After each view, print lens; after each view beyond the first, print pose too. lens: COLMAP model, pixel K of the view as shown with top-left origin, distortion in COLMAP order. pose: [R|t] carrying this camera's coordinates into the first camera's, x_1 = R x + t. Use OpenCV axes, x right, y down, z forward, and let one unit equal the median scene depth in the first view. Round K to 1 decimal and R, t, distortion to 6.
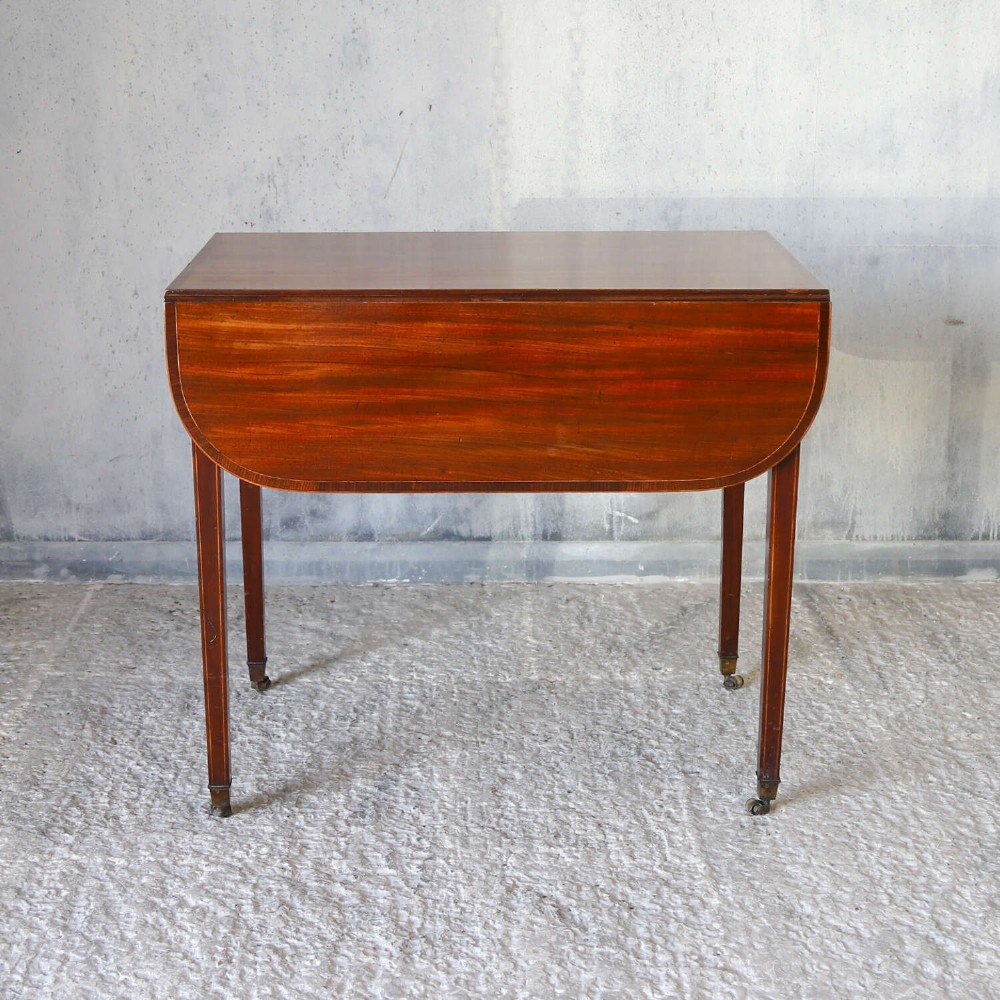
lens RADIAL K [[1777.5, 0, 509.4], [0, 1777.5, 493.2], [0, 0, 1]] dist [-0.032813, 0.000000]
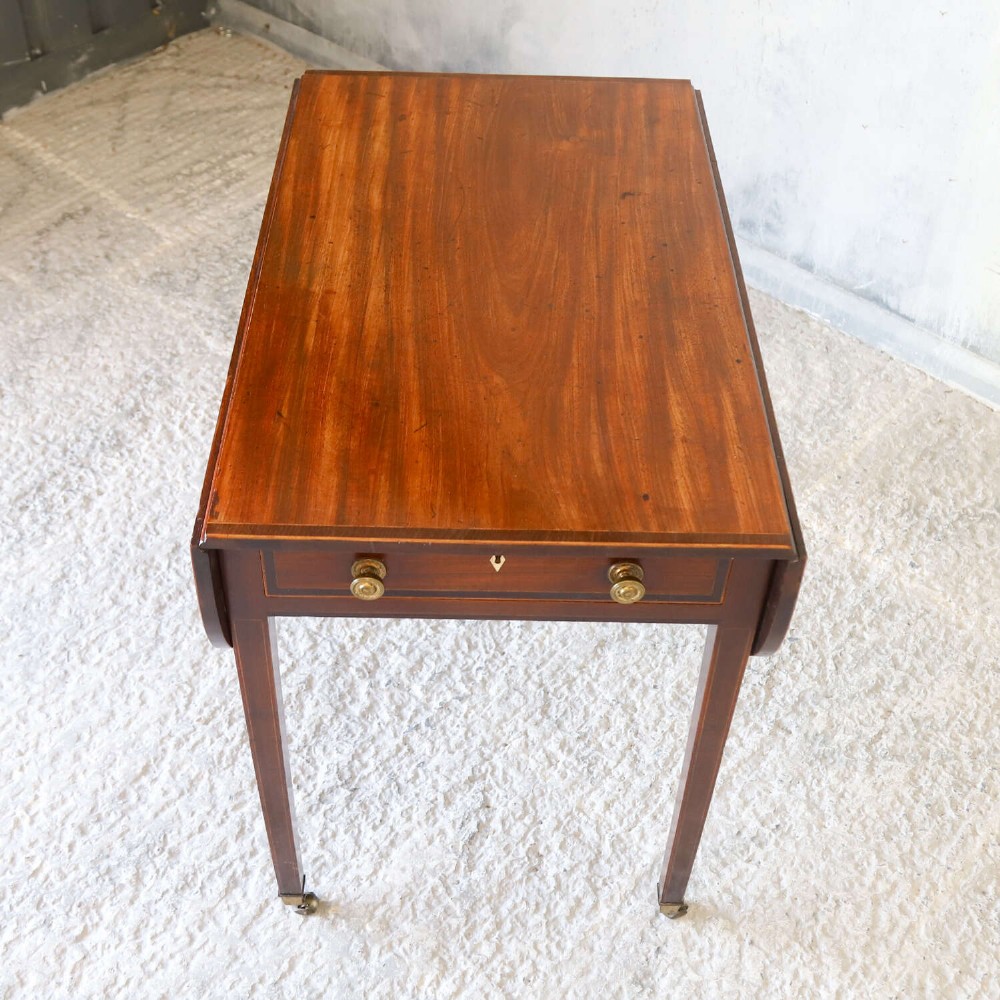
lens RADIAL K [[1349.3, 0, 543.9], [0, 1349.3, 404.6], [0, 0, 1]] dist [-0.099222, 0.000000]
pose [[0.752228, 0.466736, -0.465092, 0.257160], [-0.230059, 0.847480, 0.478384, -0.309936], [0.617435, -0.252855, 0.744875, 0.408849]]
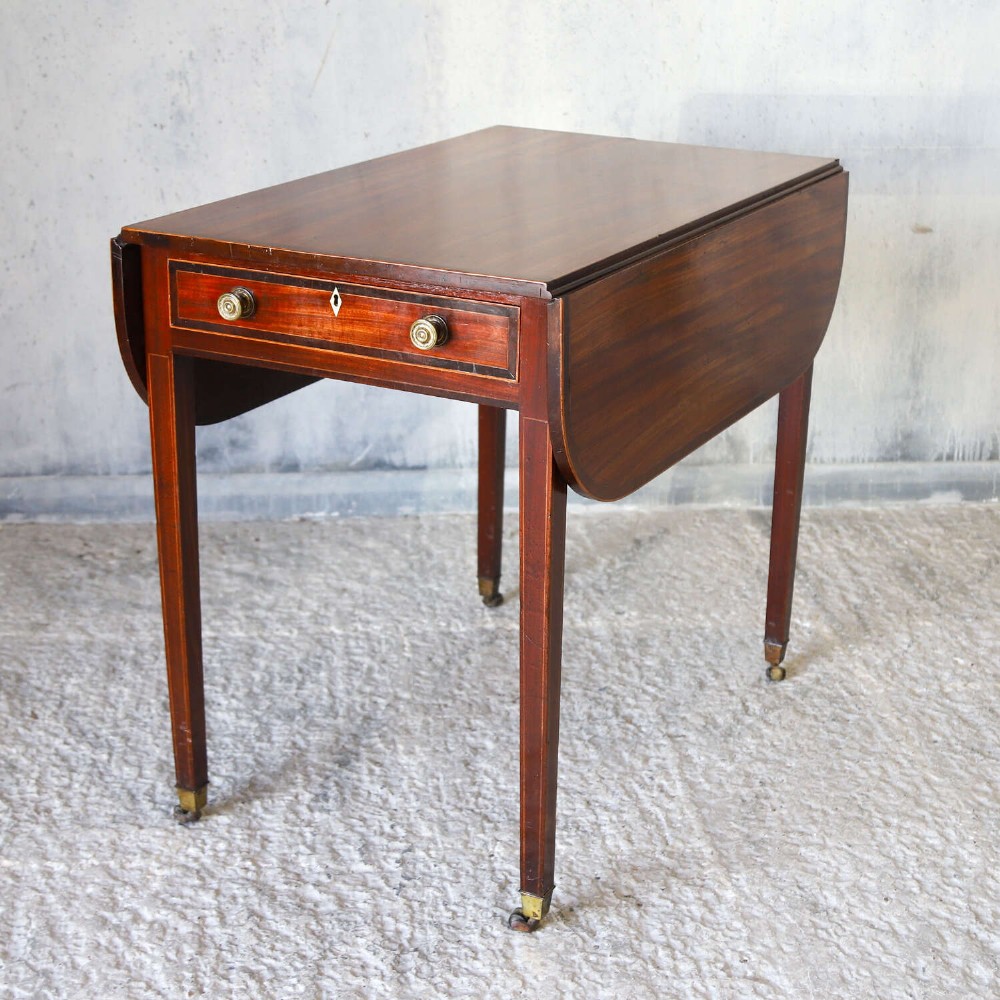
lens RADIAL K [[1777.5, 0, 487.4], [0, 1777.5, 477.6], [0, 0, 1]] dist [-0.032813, 0.000000]
pose [[0.997283, -0.015724, 0.071970, -0.058536], [0.011267, 0.998017, 0.061924, -0.033596], [-0.072801, -0.060945, 0.995483, 0.099731]]
